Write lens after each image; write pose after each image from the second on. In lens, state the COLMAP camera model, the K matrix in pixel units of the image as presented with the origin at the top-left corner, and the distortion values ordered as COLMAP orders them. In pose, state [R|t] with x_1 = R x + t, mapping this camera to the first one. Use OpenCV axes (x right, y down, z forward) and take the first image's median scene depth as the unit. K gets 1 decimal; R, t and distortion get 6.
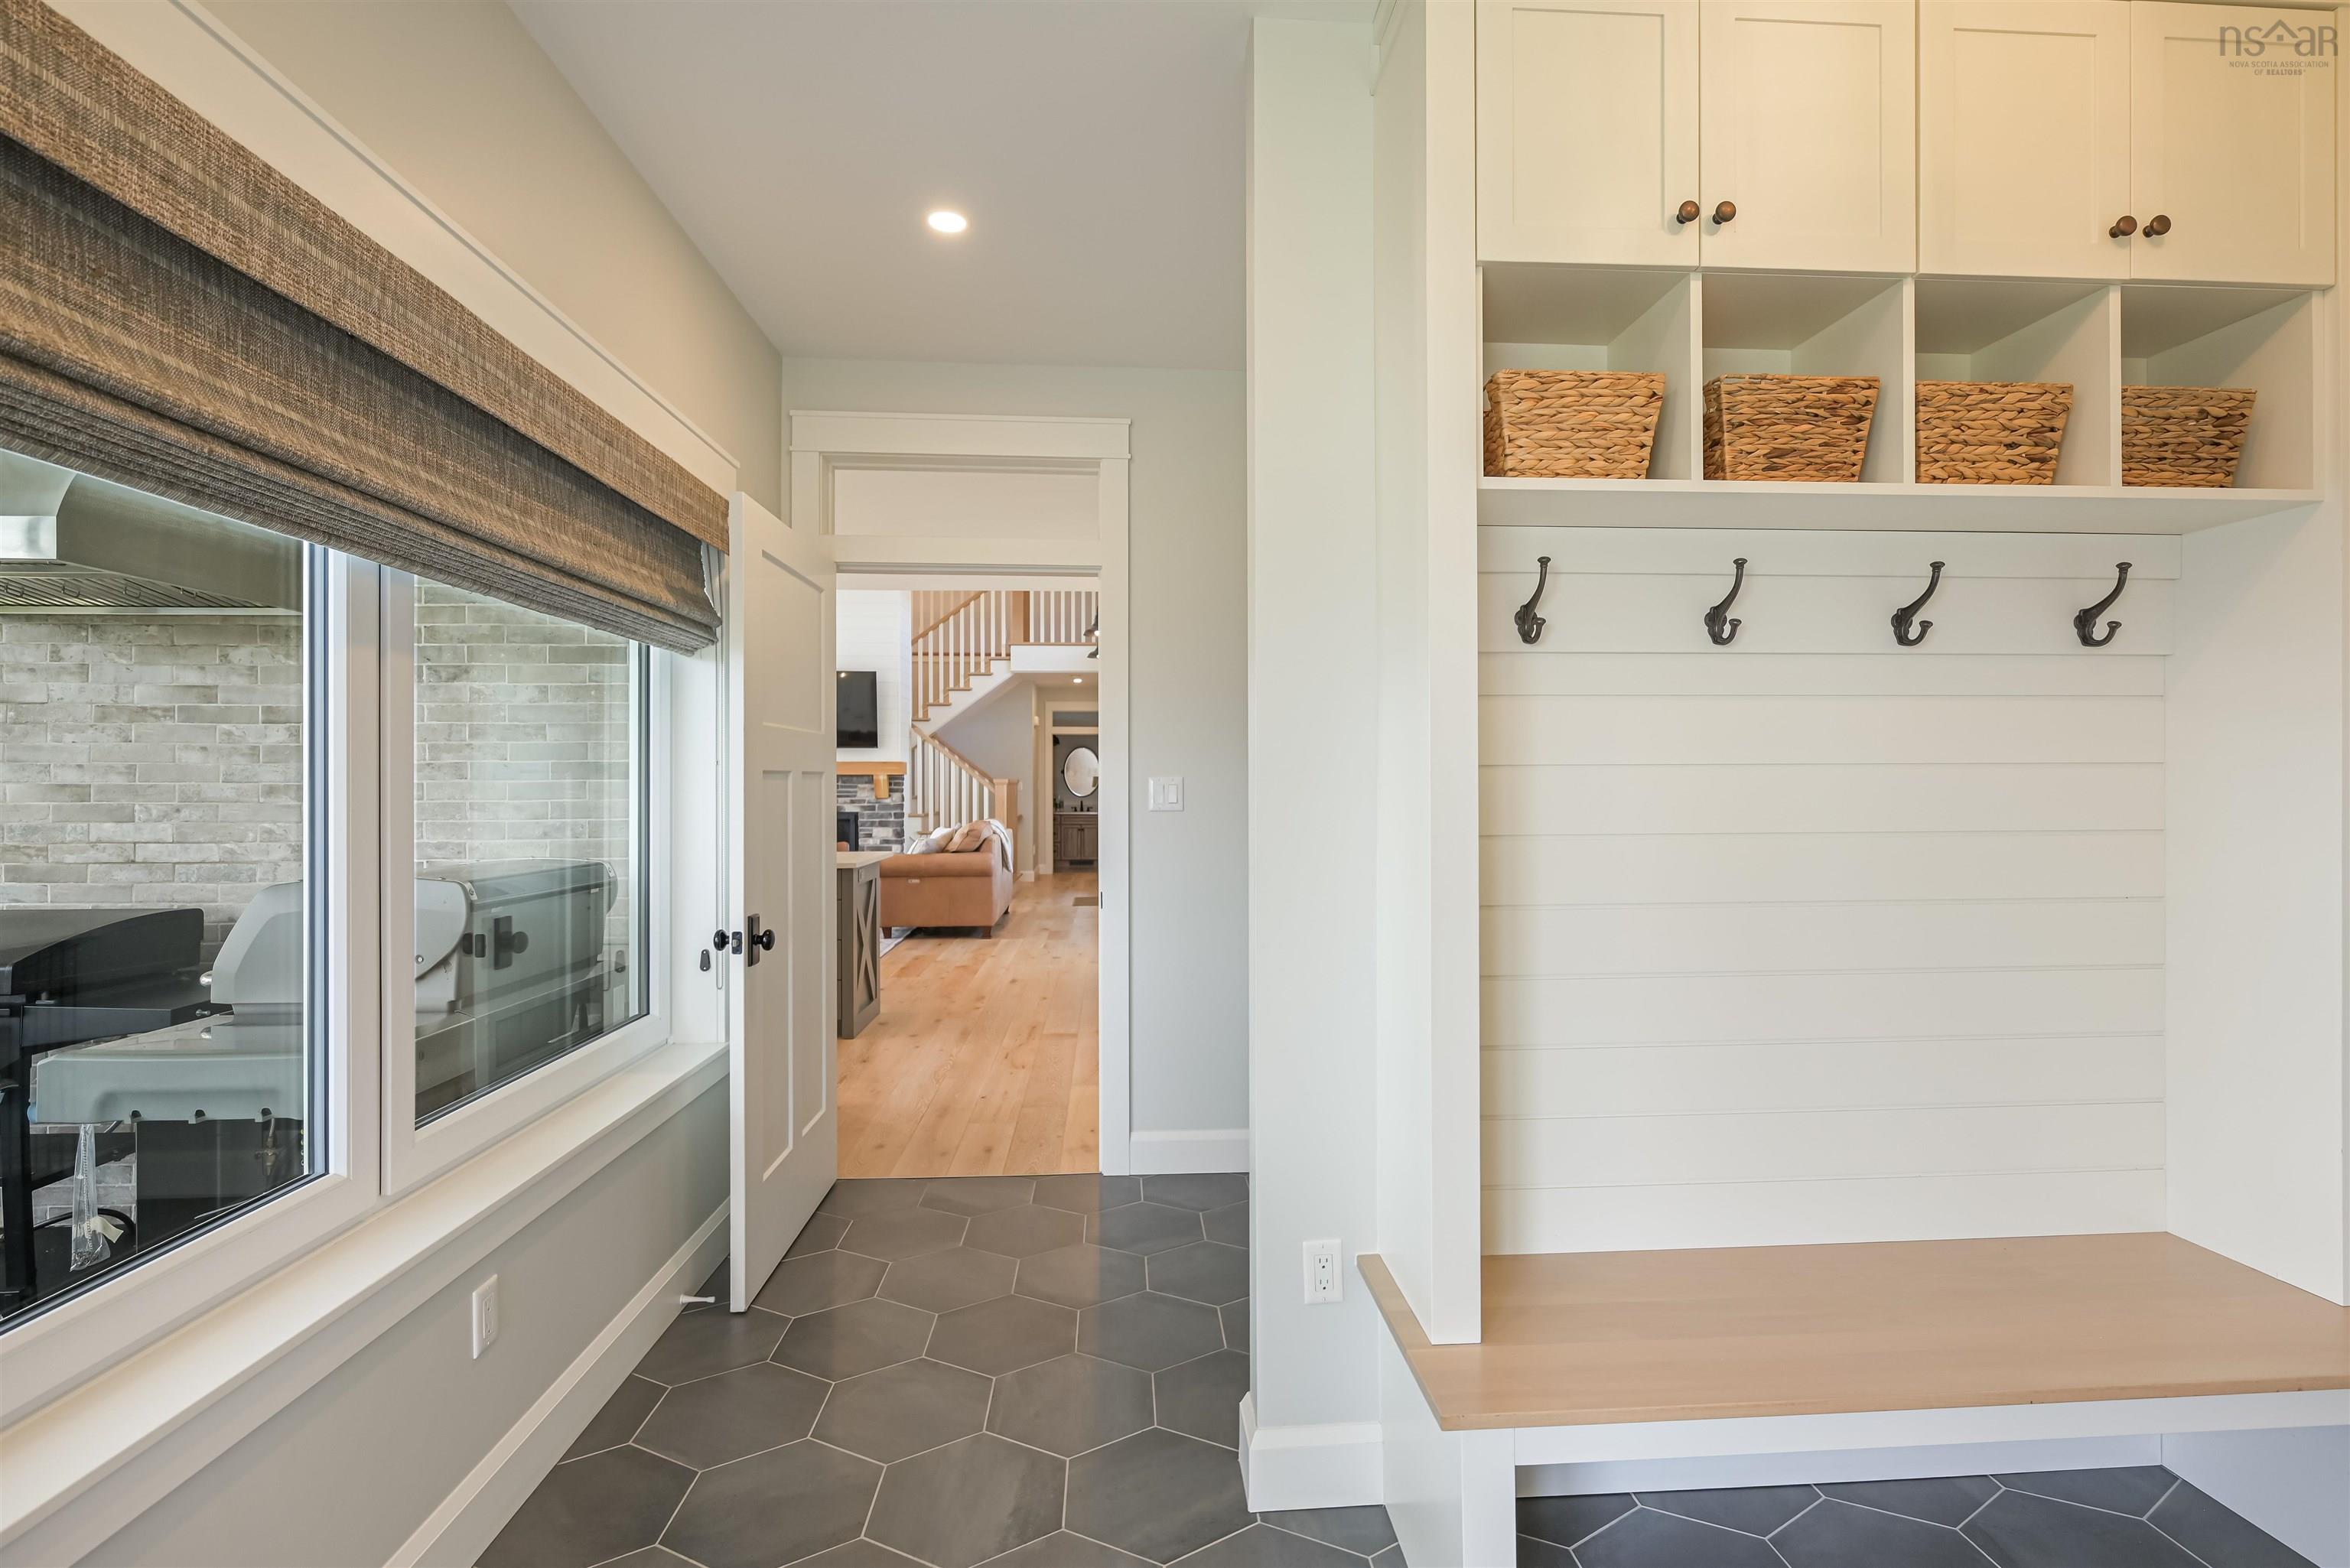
lens RADIAL K [[1079.0, 0, 1177.7], [0, 1079.0, 776.3], [0, 0, 1]] dist [0.003106, -0.004023]
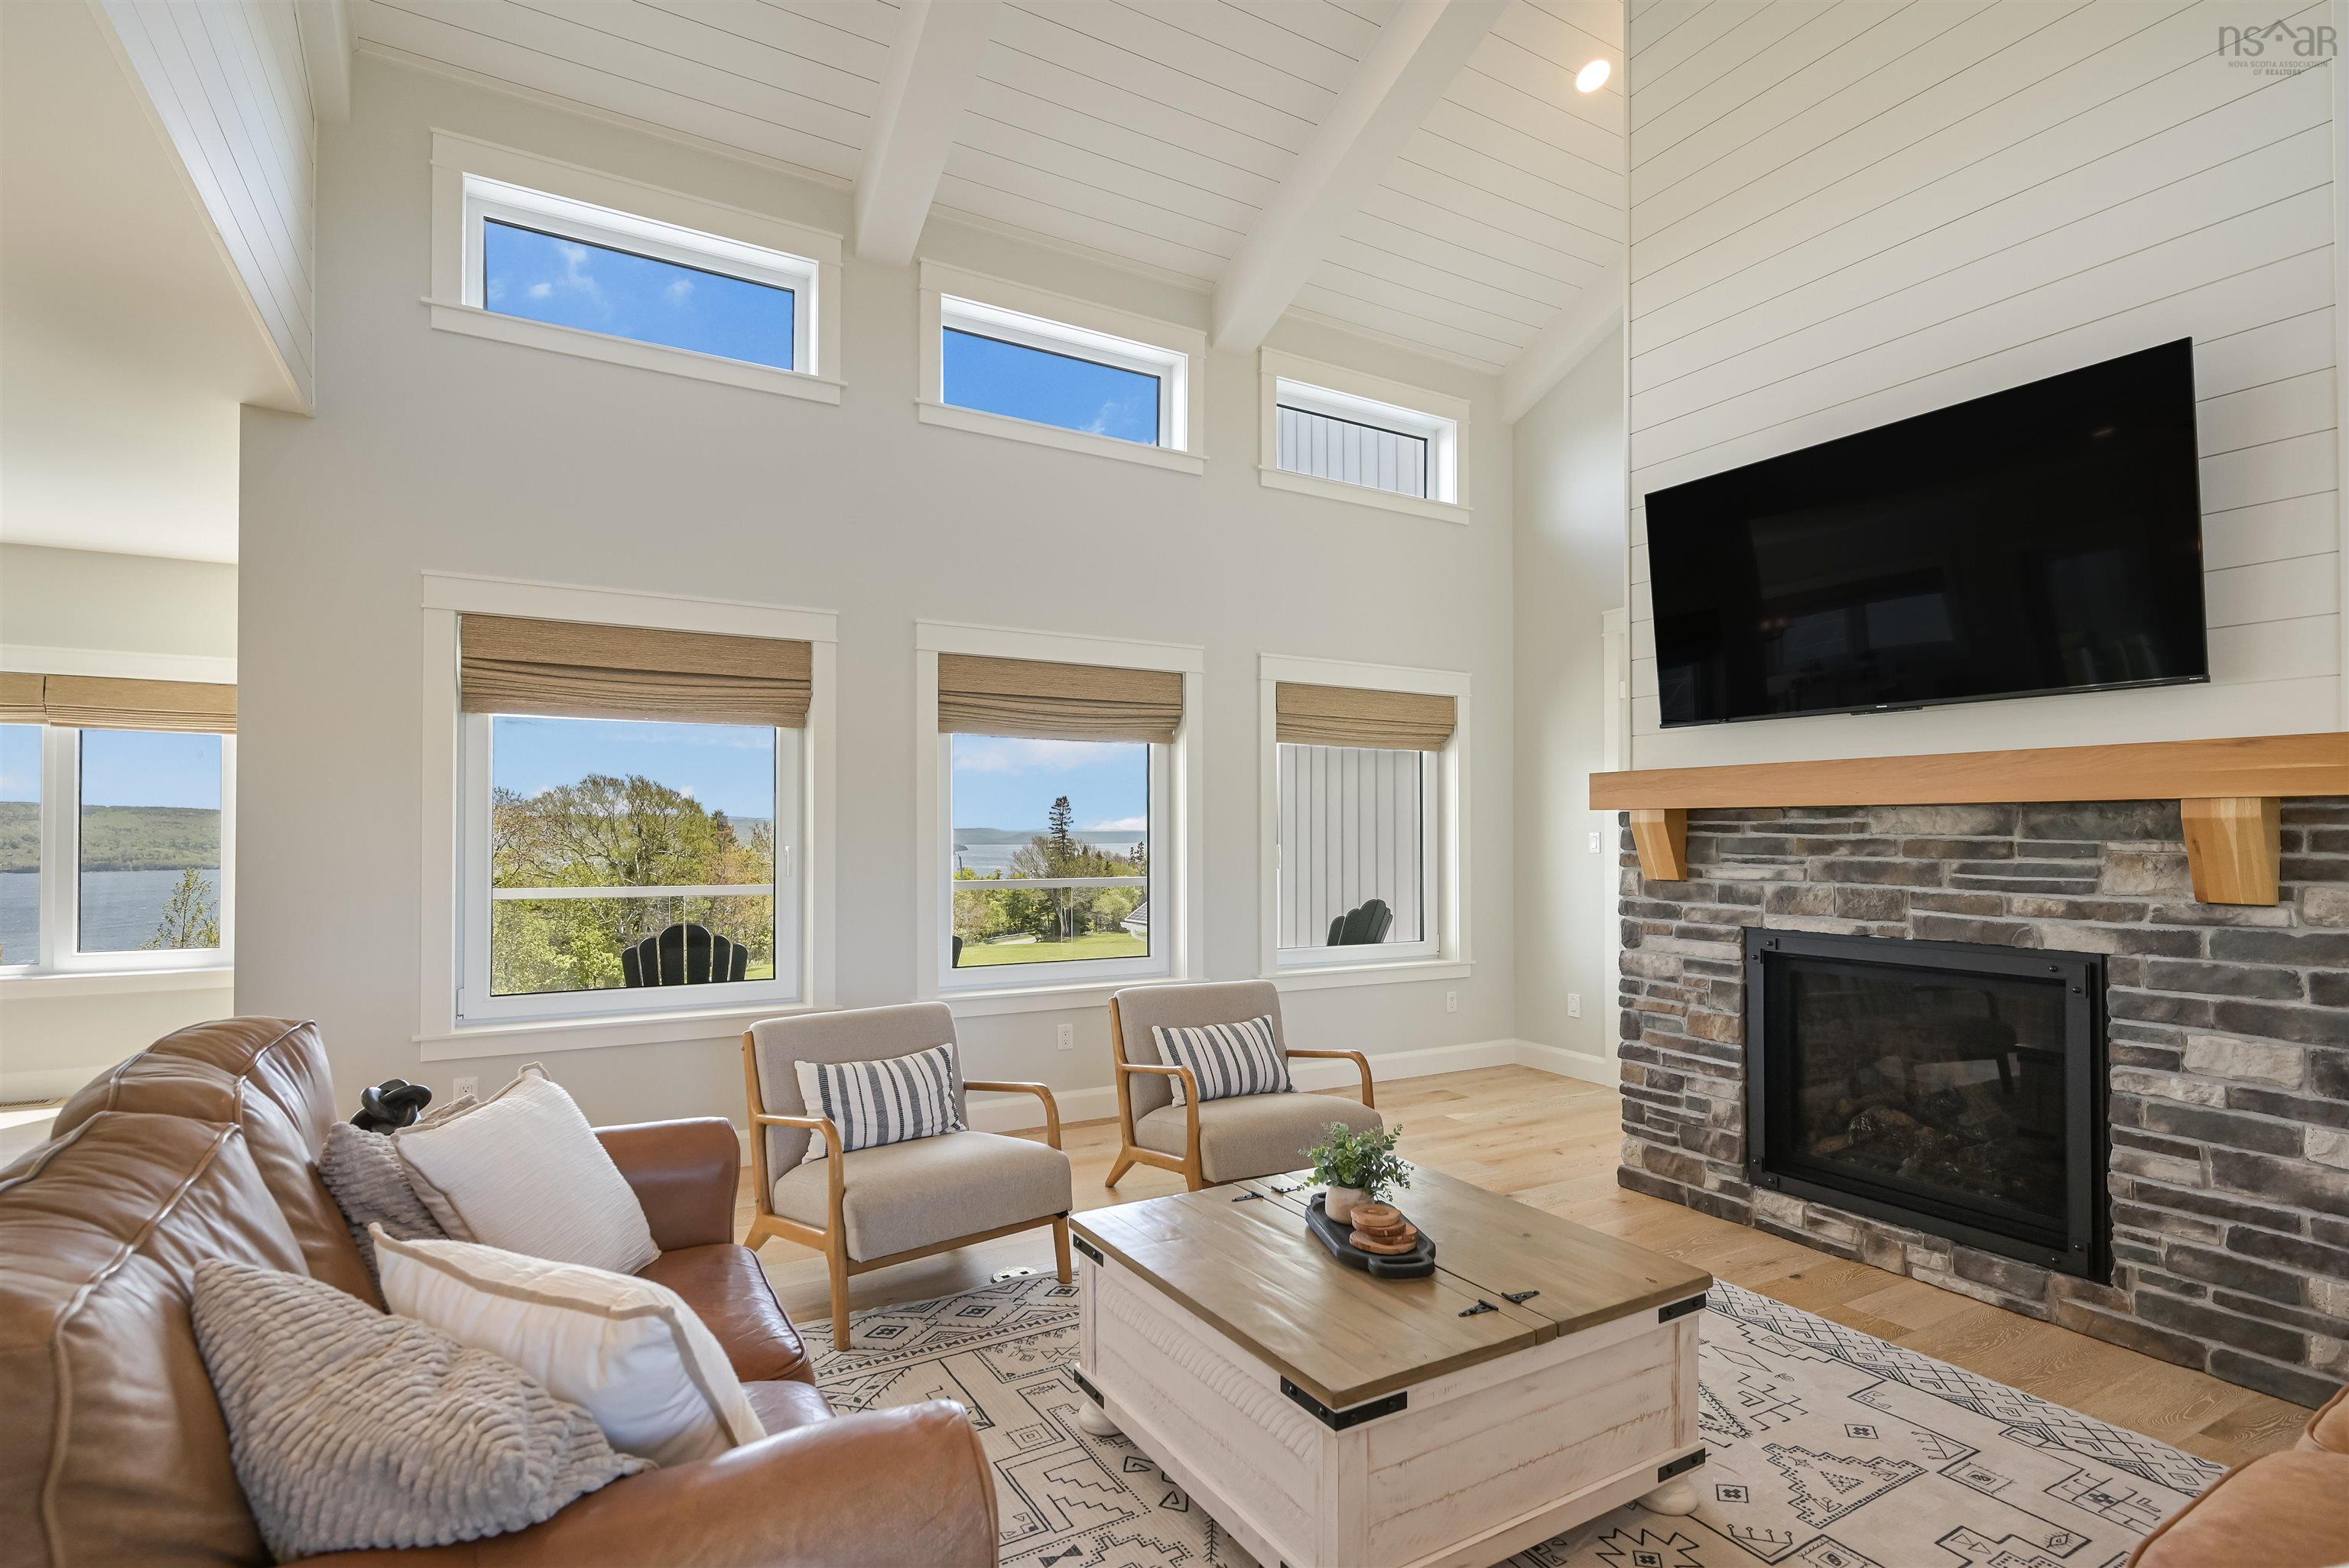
lens RADIAL K [[1078.5, 0, 1207.3], [0, 1078.5, 826.6], [0, 0, 1]] dist [0.003106, -0.004023]
pose [[0.457519, -0.007720, -0.889166, -0.172453], [0.003731, 0.999970, -0.006762, 0.005287], [0.889192, -0.000223, 0.457534, 0.706265]]
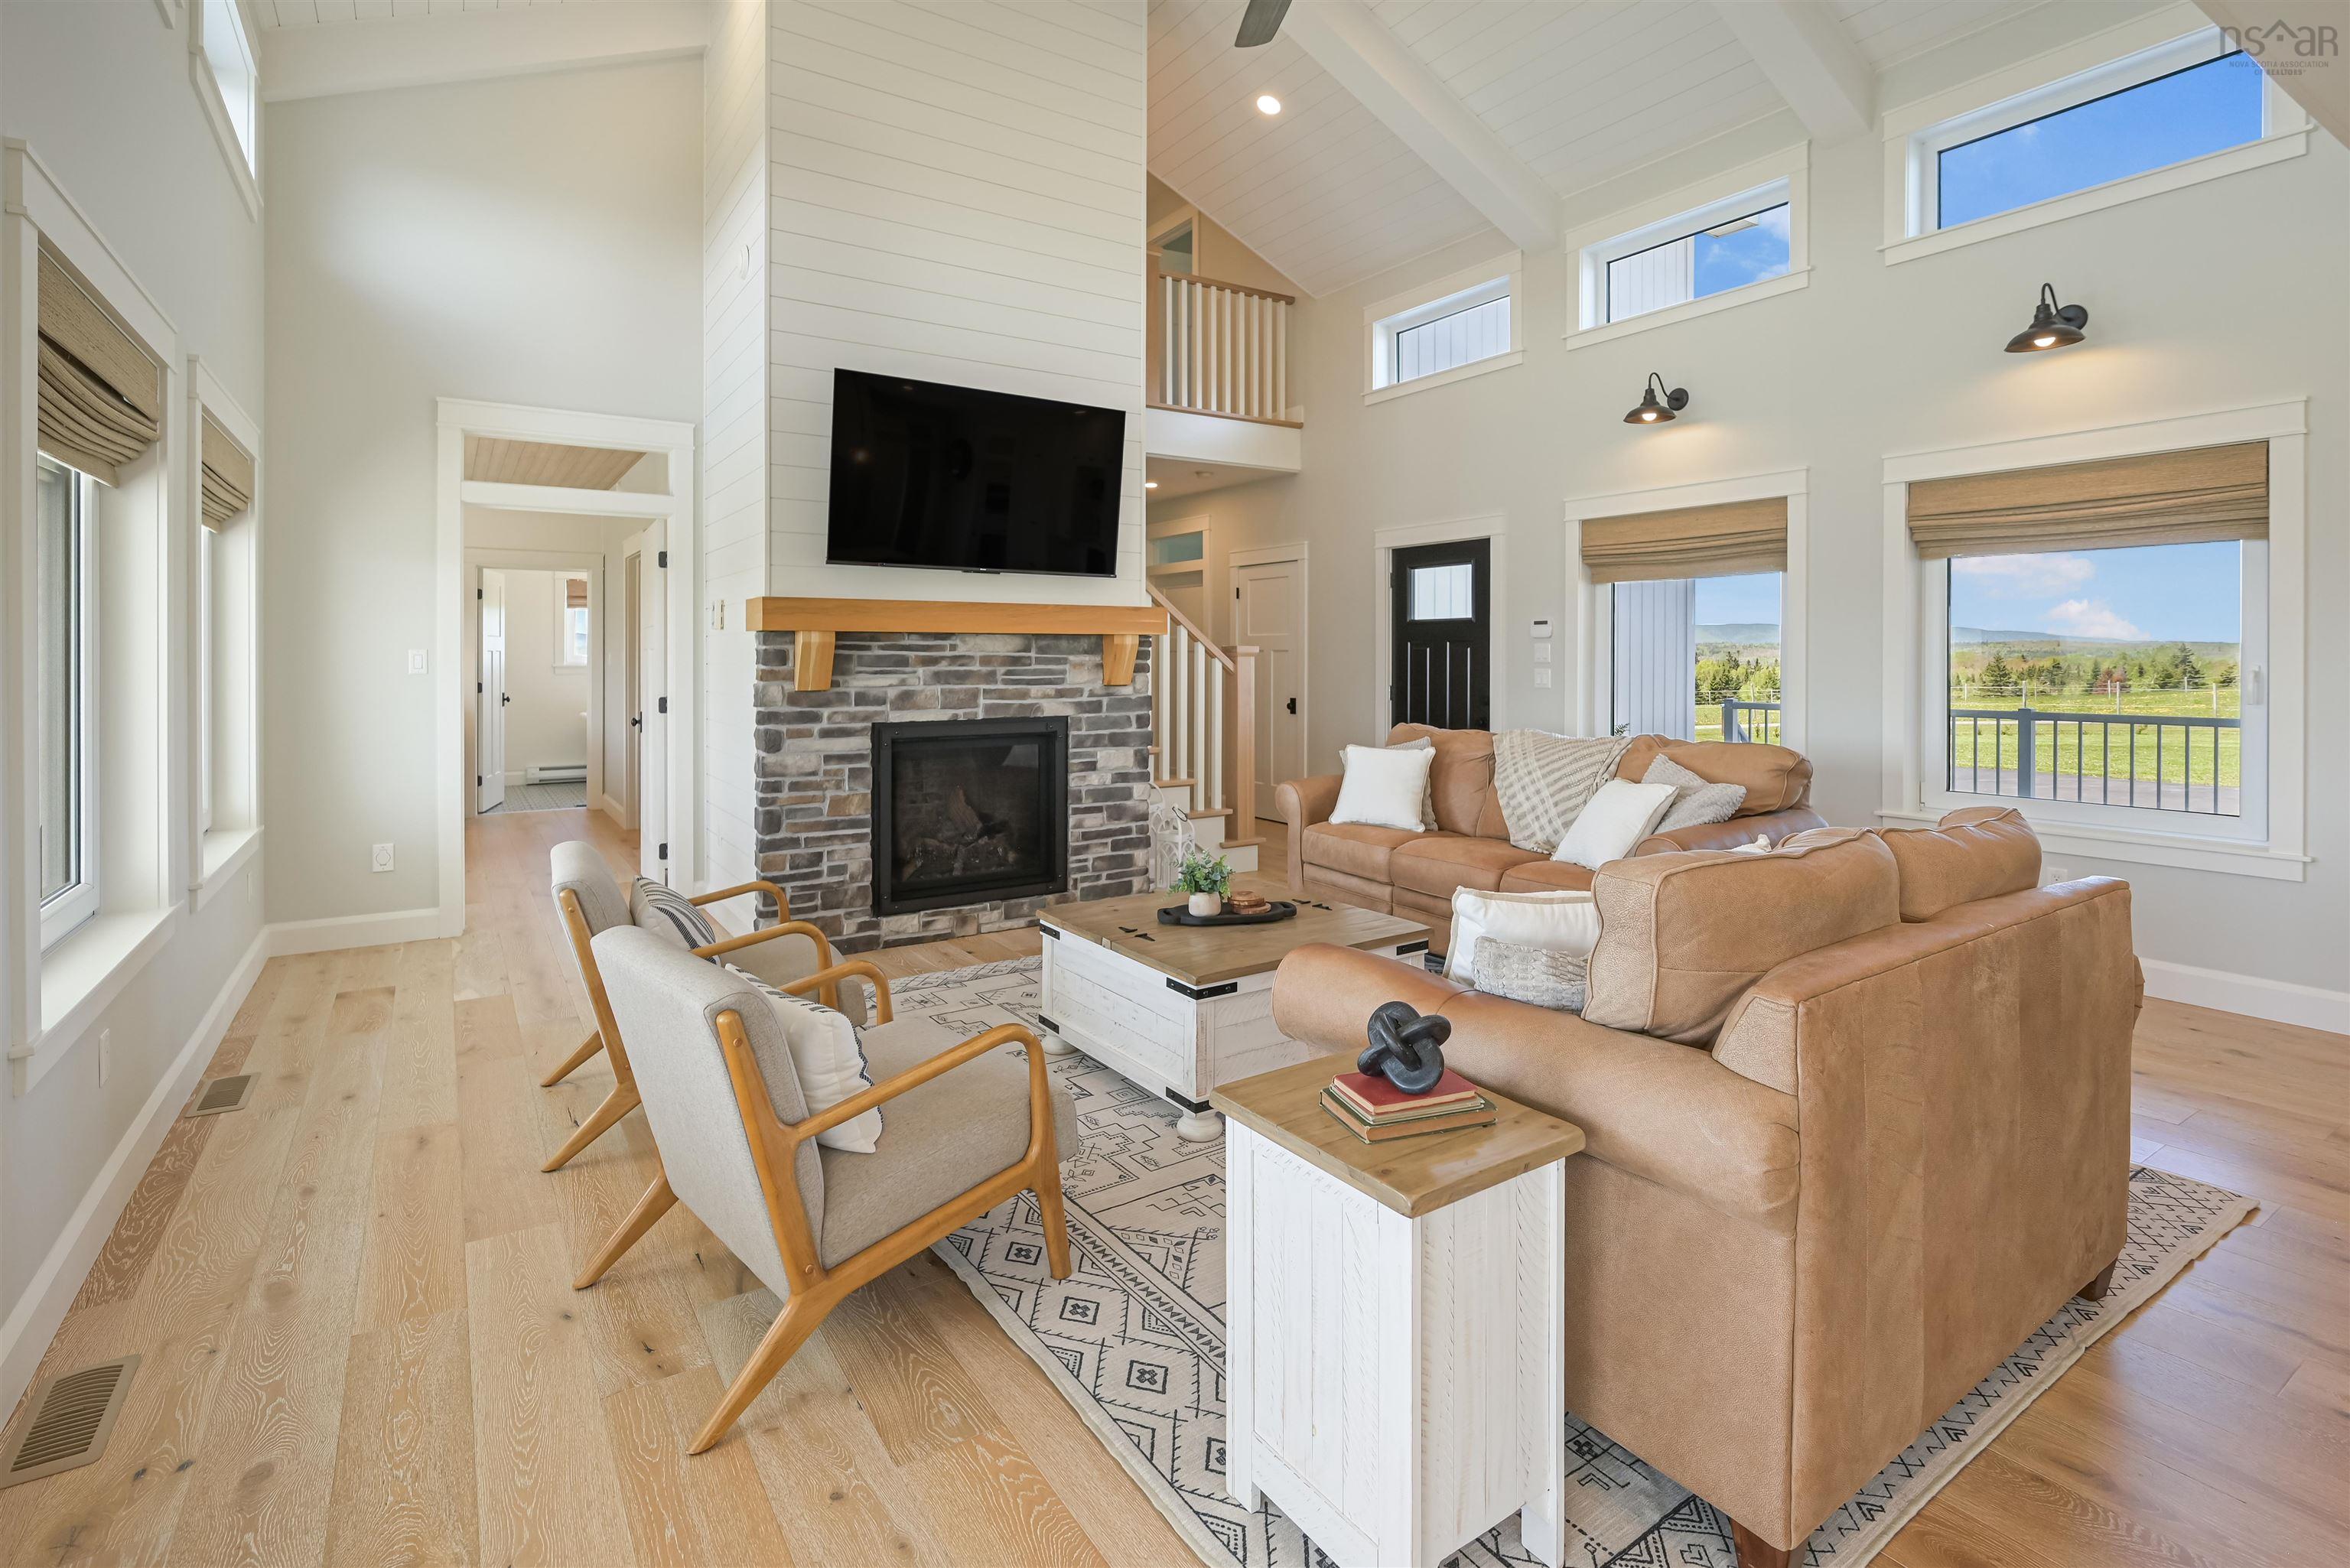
lens RADIAL K [[1079.0, 0, 1164.5], [0, 1079.0, 640.0], [0, 0, 1]] dist [0.003106, -0.004023]
pose [[0.880779, 0.004187, 0.473509, -0.471466], [-0.001123, 0.999977, -0.006753, 0.004123], [-0.473526, 0.005416, 0.880763, 0.577188]]
